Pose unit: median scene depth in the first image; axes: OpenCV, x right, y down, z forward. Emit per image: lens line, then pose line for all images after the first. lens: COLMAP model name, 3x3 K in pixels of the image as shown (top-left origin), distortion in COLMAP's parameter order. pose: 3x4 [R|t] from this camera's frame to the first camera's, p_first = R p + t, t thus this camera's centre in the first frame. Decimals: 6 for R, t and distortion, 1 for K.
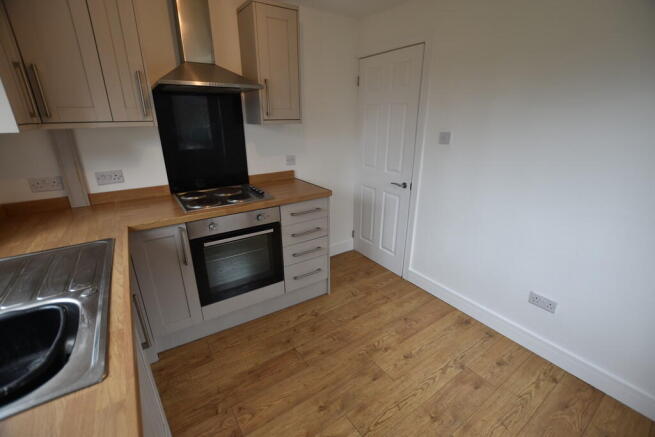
lens RADIAL K [[286.7, 0, 326.2], [0, 286.7, 220.6], [0, 0, 1]] dist [-0.023459, 0.000664]
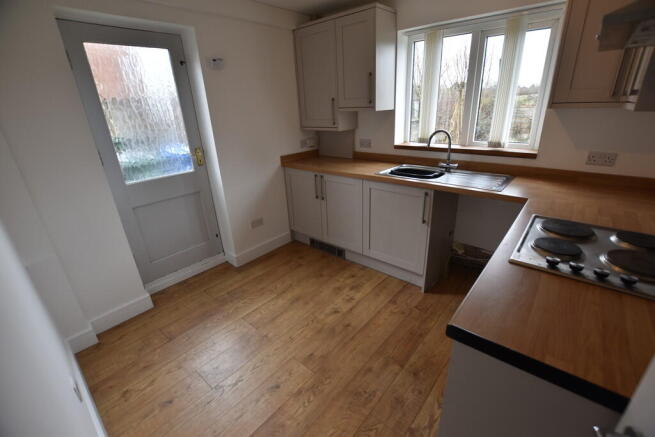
lens RADIAL K [[286.7, 0, 327.8], [0, 286.7, 217.2], [0, 0, 1]] dist [-0.023459, 0.000664]
pose [[-0.964175, 0.129686, -0.231405, 0.277636], [-0.052458, 0.761901, 0.645565, -0.506510], [0.260028, 0.634577, -0.727803, 1.403531]]
